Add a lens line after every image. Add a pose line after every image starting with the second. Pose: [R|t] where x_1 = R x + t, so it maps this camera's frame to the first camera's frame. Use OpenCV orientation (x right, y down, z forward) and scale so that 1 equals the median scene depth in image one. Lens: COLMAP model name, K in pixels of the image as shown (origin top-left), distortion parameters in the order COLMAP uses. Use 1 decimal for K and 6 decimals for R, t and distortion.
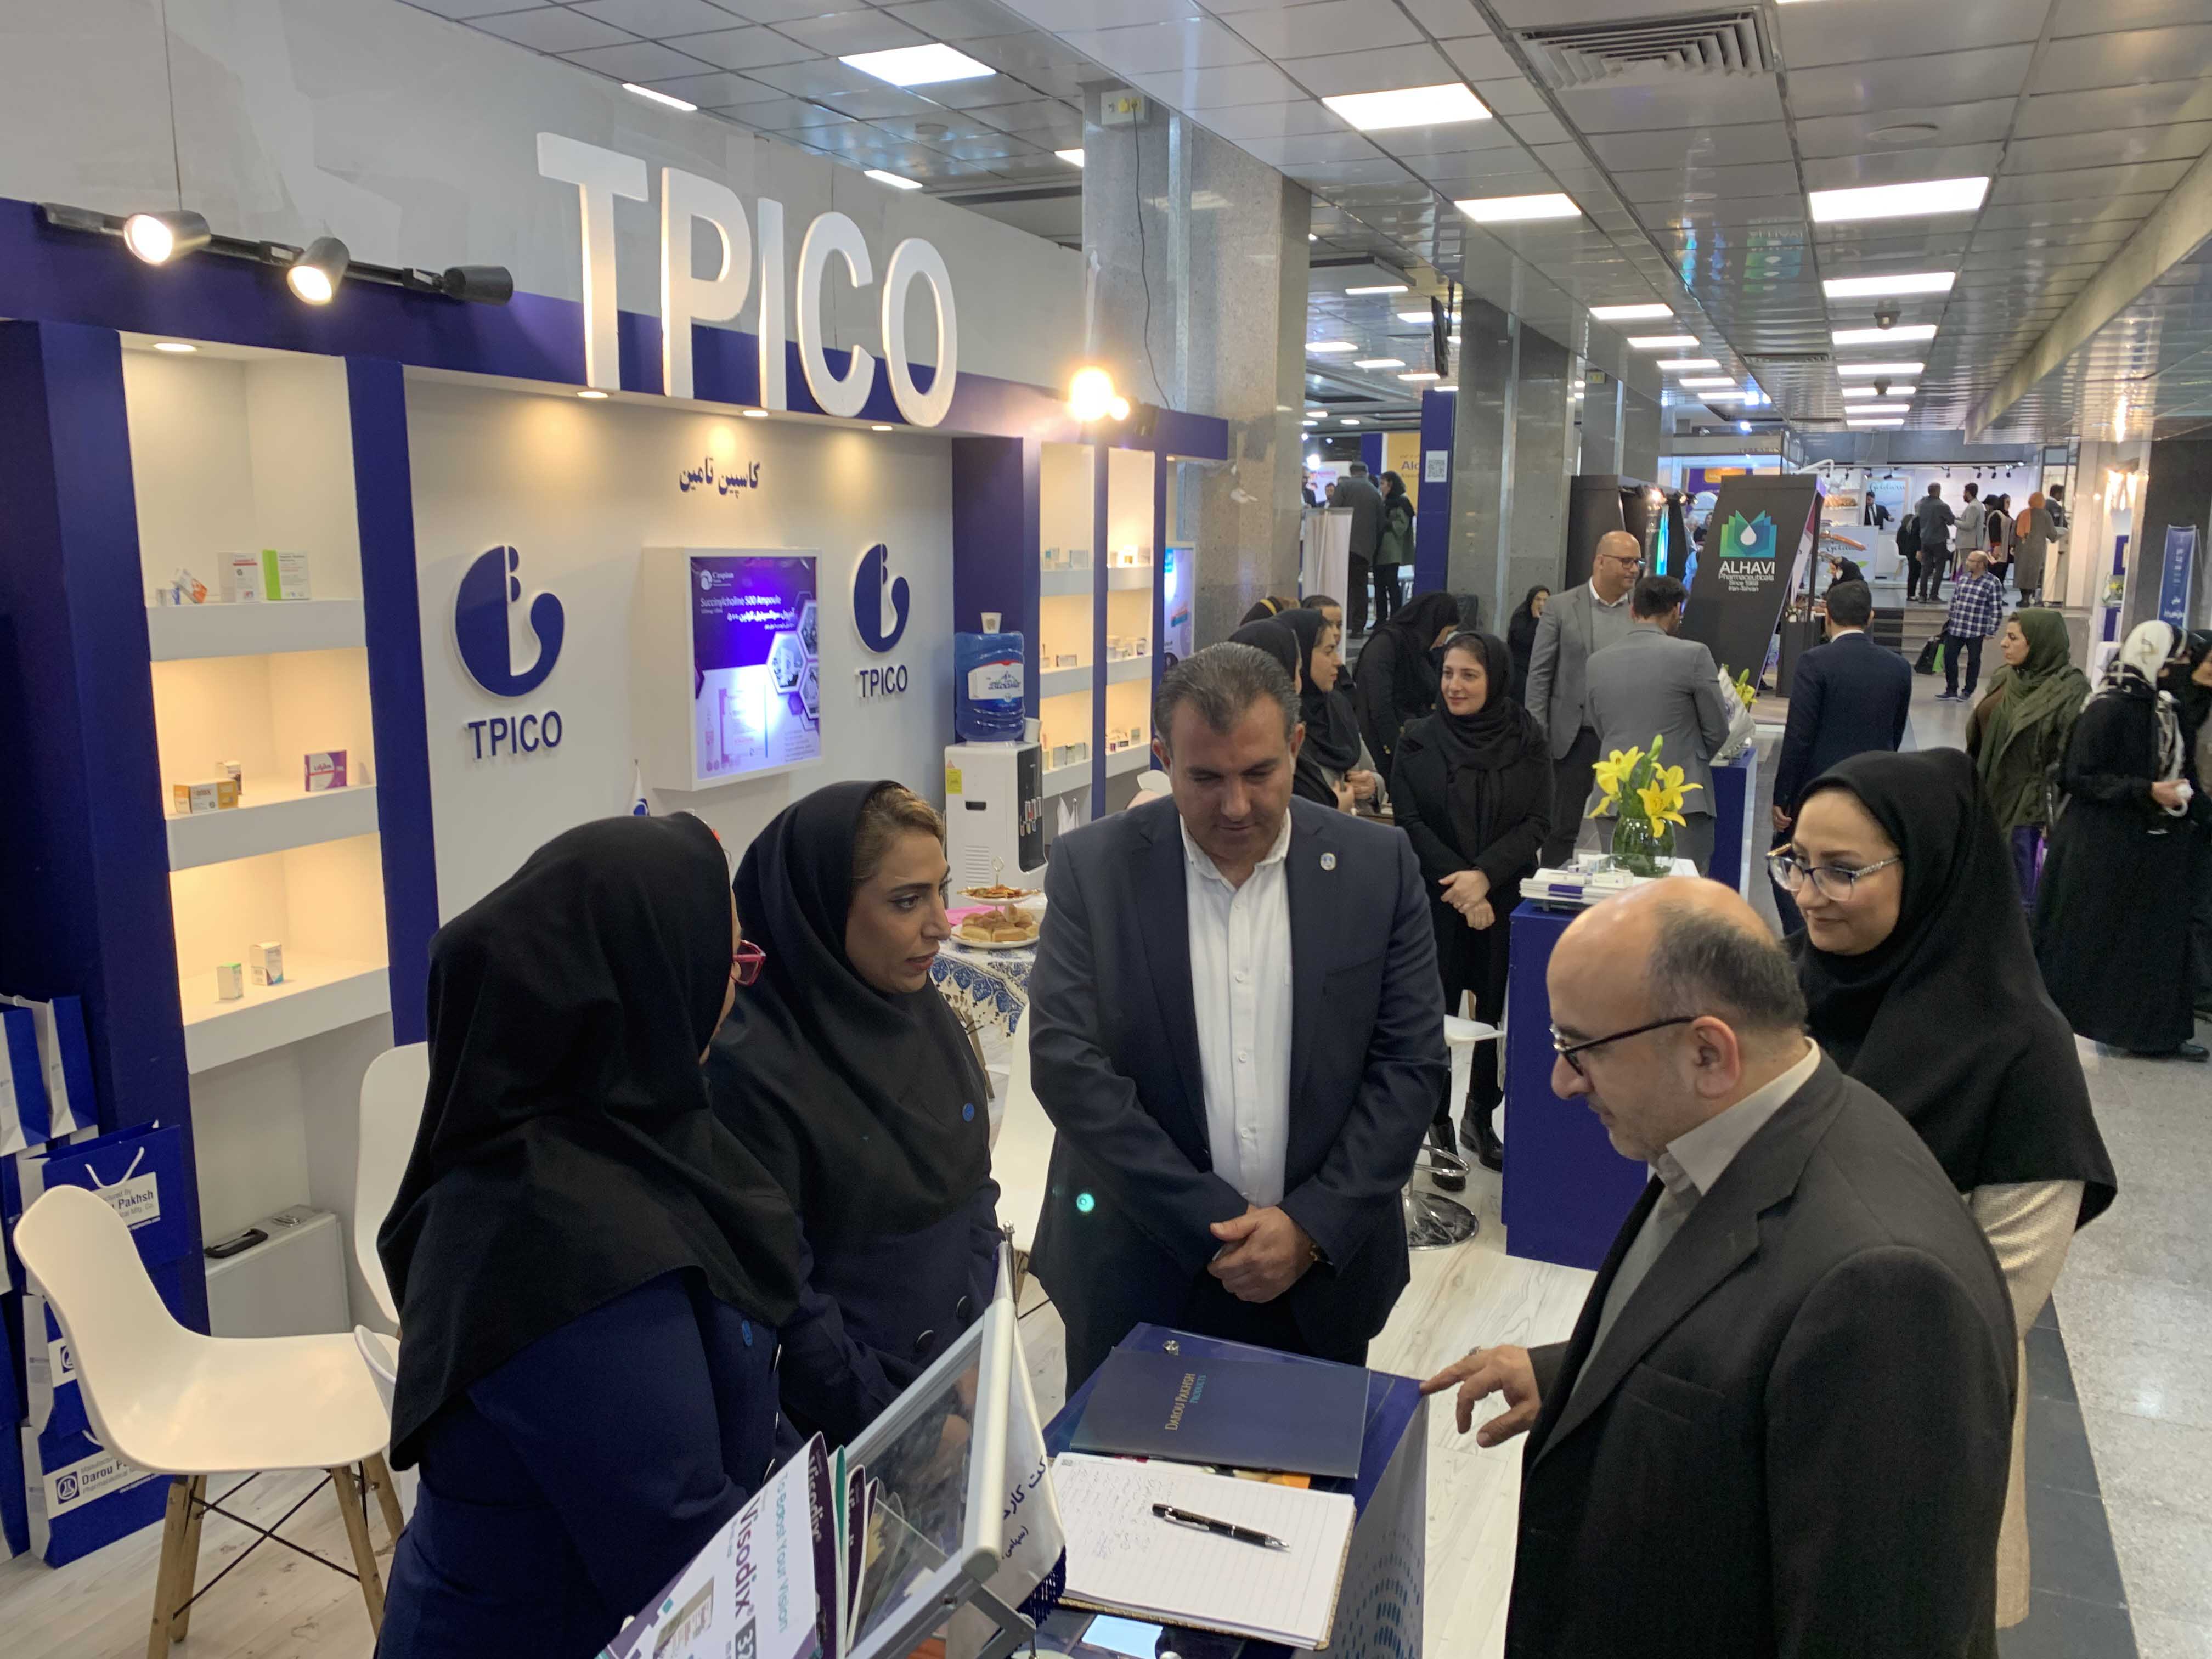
lens RADIAL K [[1664.5, 0, 1106.0], [0, 1664.5, 829.5], [0, 0, 1]] dist [-0.004712, -0.011975]
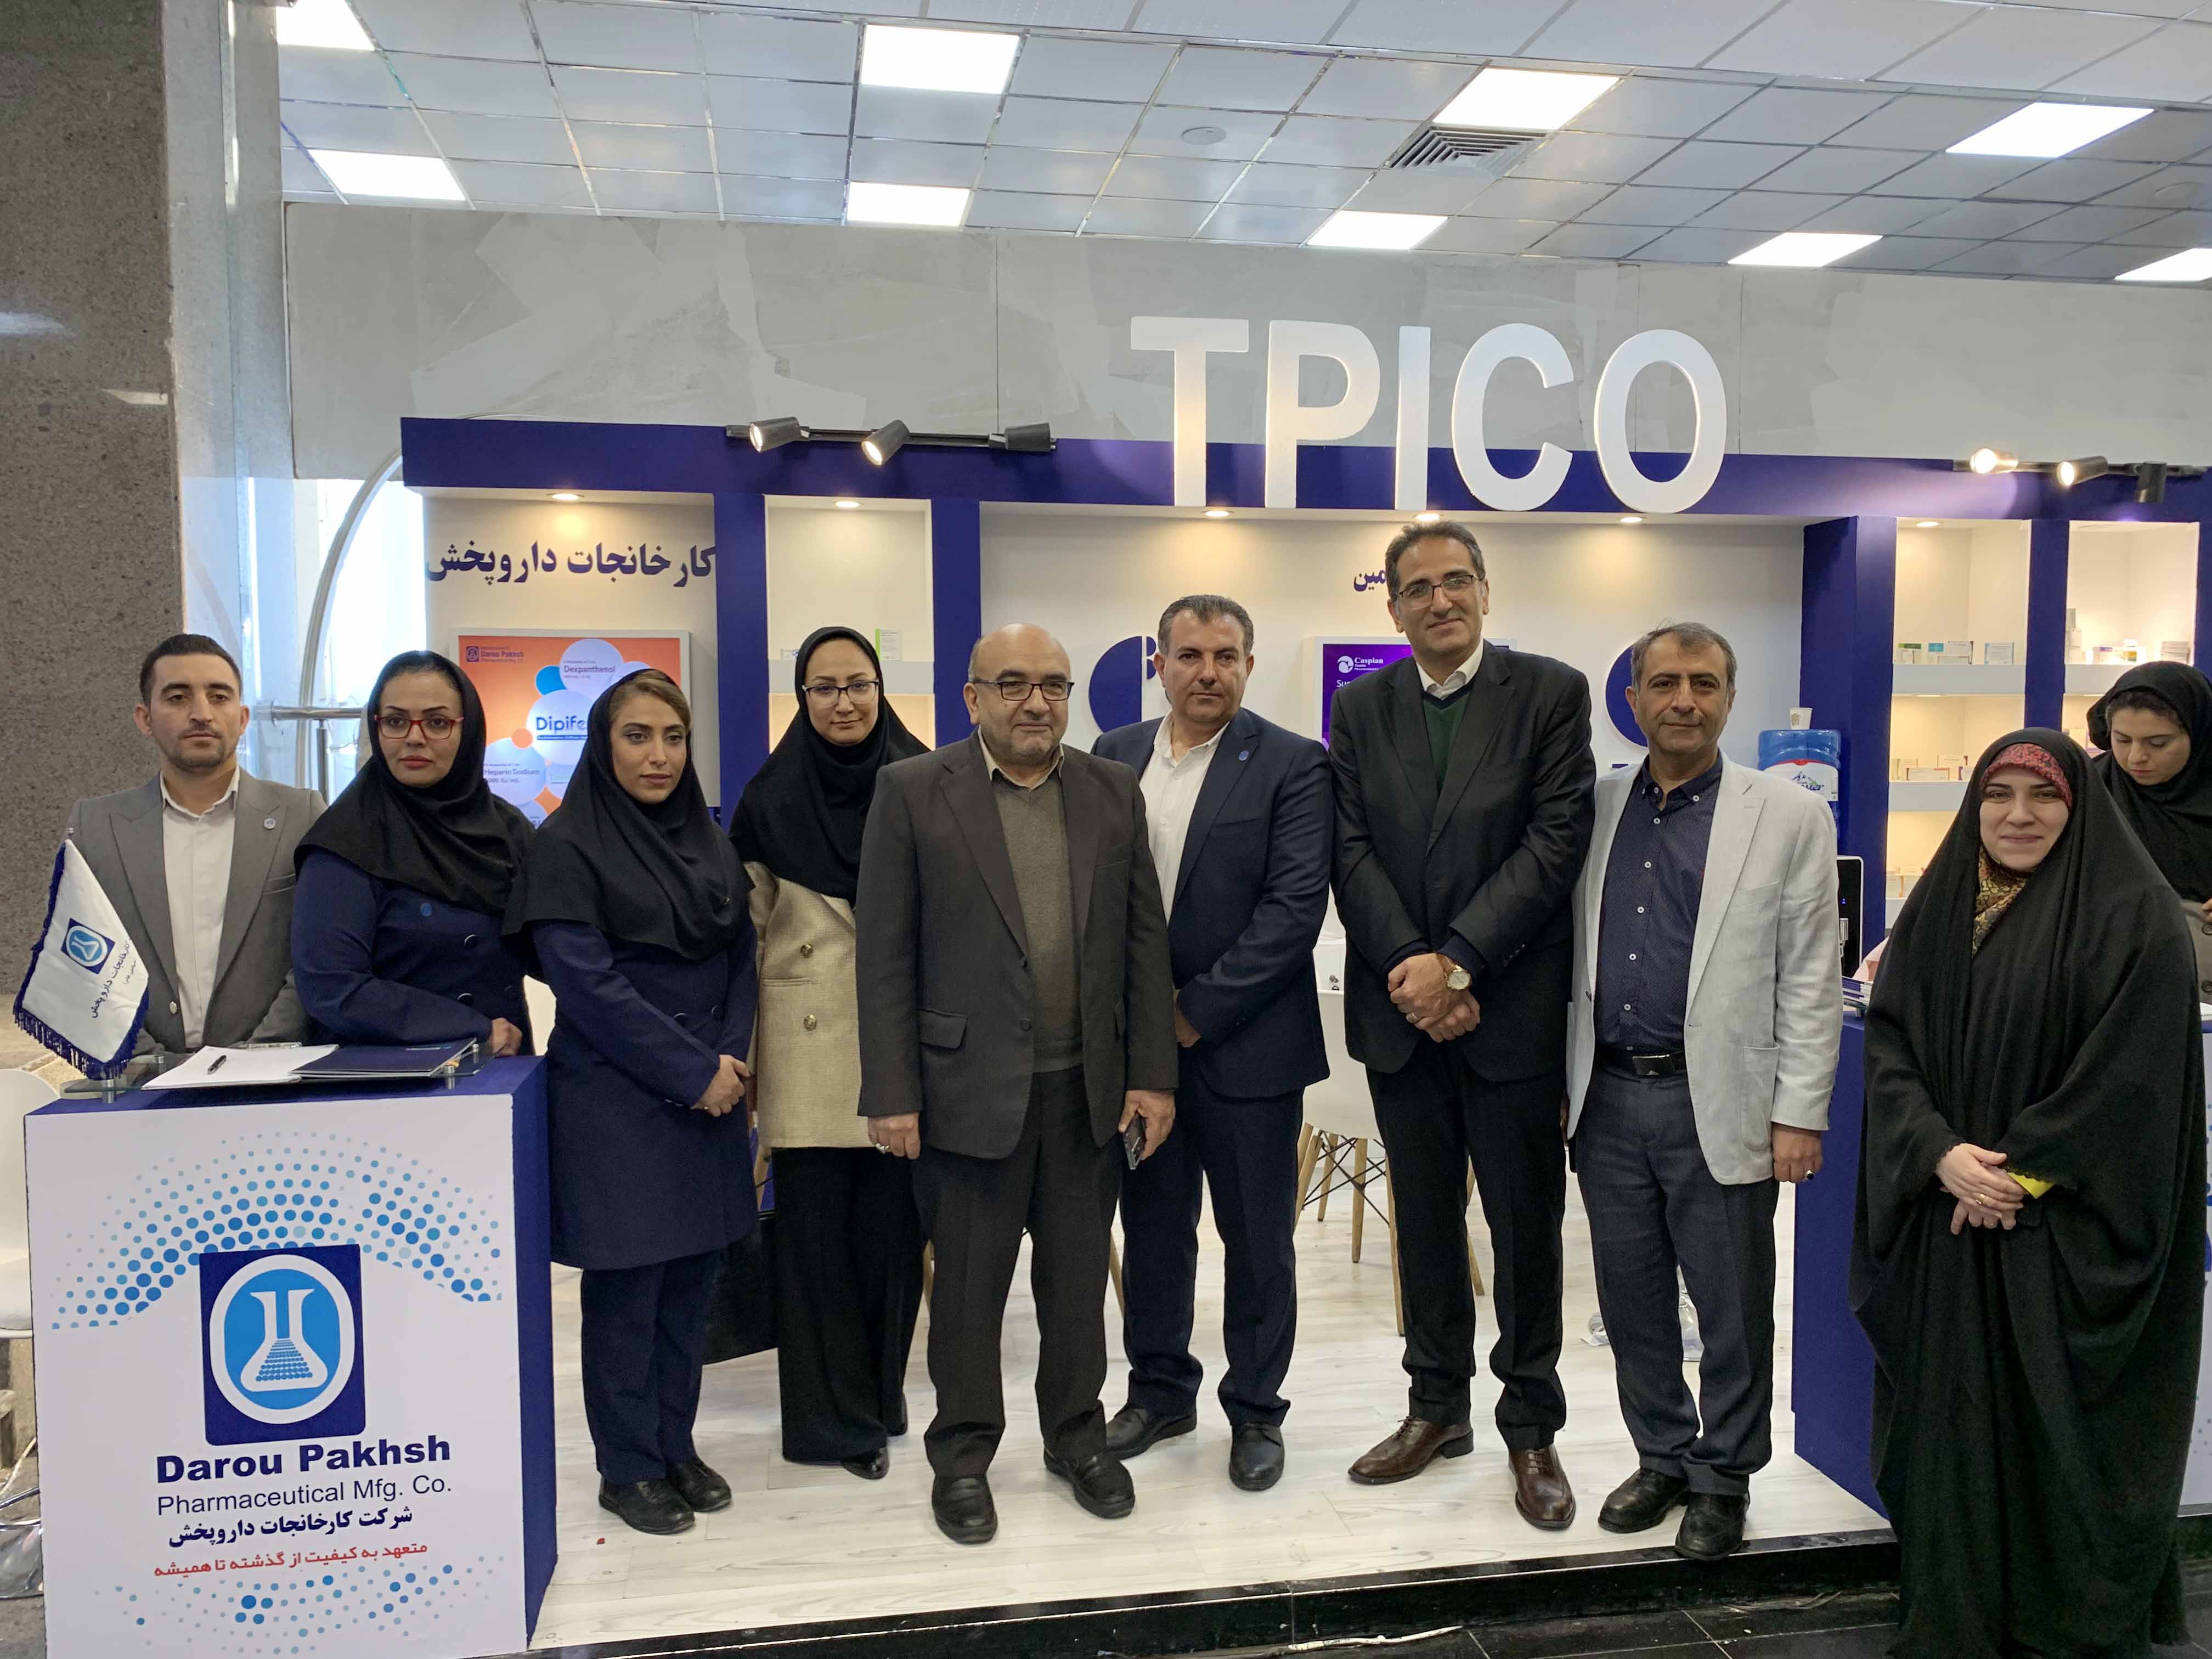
lens RADIAL K [[1629.3, 0, 1106.0], [0, 1629.3, 829.5], [0, 0, 1]] dist [0.079632, -0.118665]
pose [[0.557855, 0.039590, -0.828994, 0.586204], [-0.139819, 0.989068, -0.046853, 0.036988], [0.818076, 0.142046, 0.557292, 0.246520]]
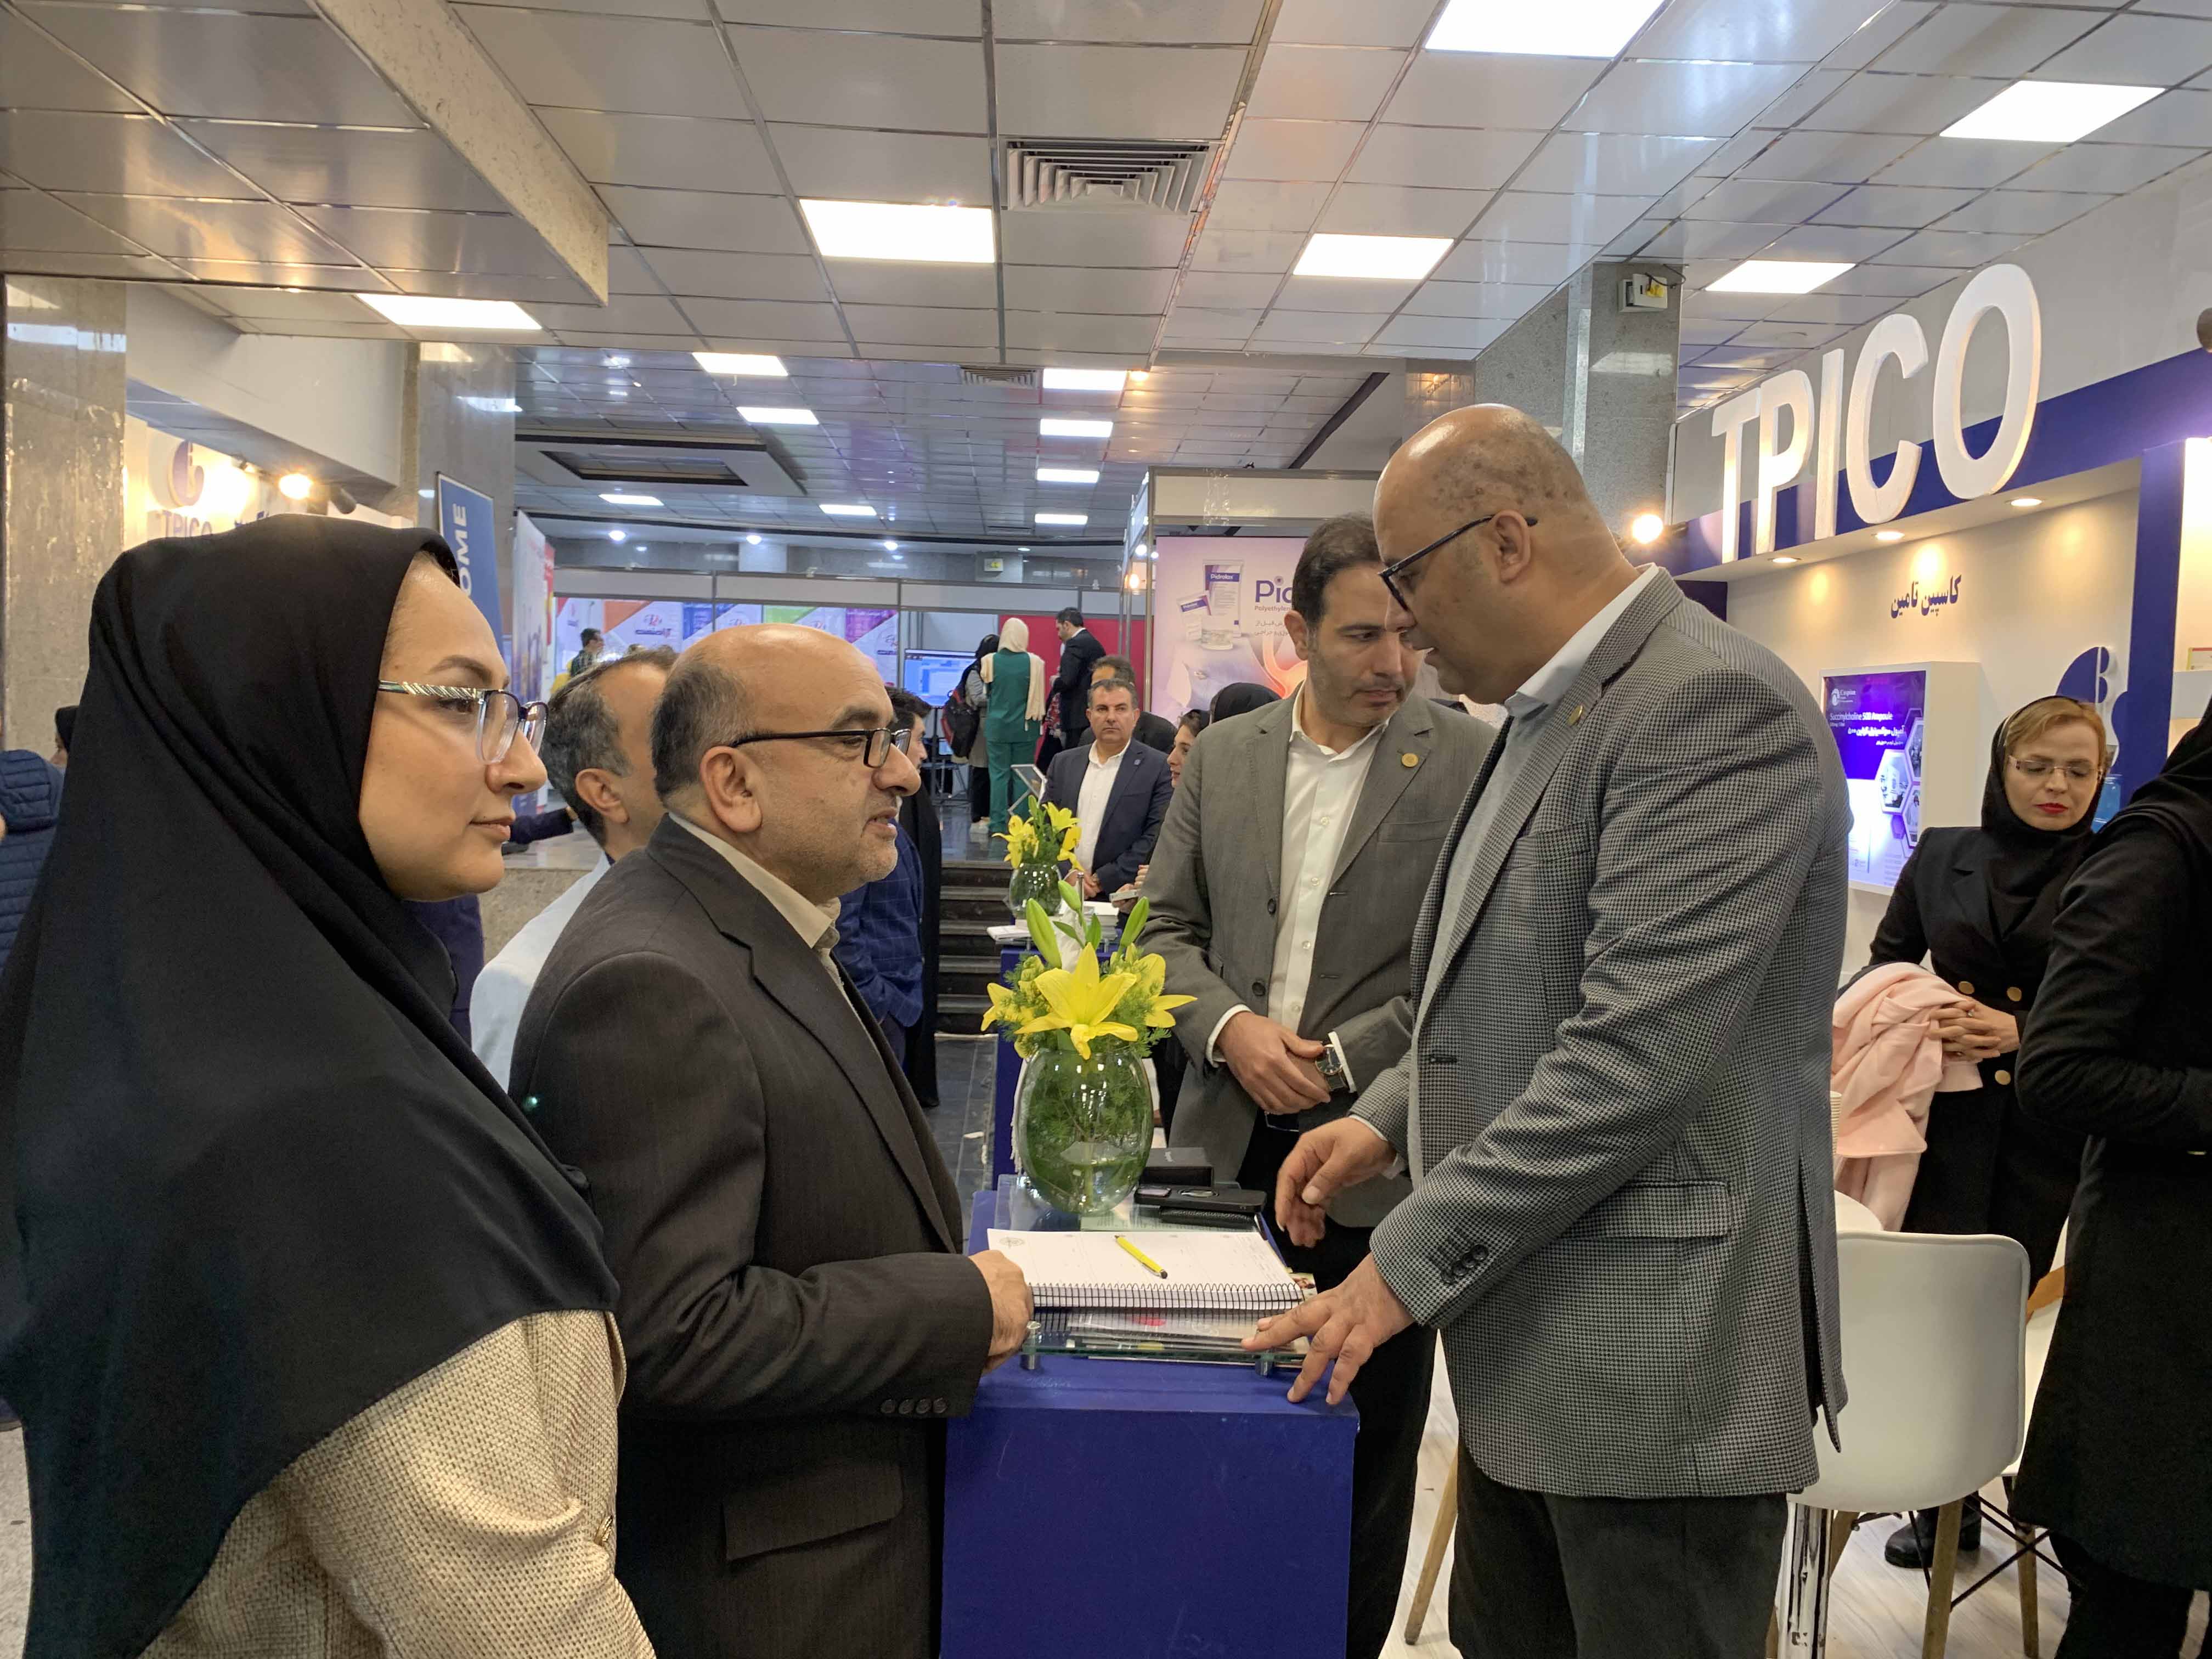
lens RADIAL K [[1629.3, 0, 1106.0], [0, 1629.3, 829.5], [0, 0, 1]] dist [0.079632, -0.118665]
pose [[-0.900717, -0.001335, -0.434404, 0.672729], [-0.102506, 0.972410, 0.209552, -0.239017], [0.422139, 0.233276, -0.876003, 1.740307]]
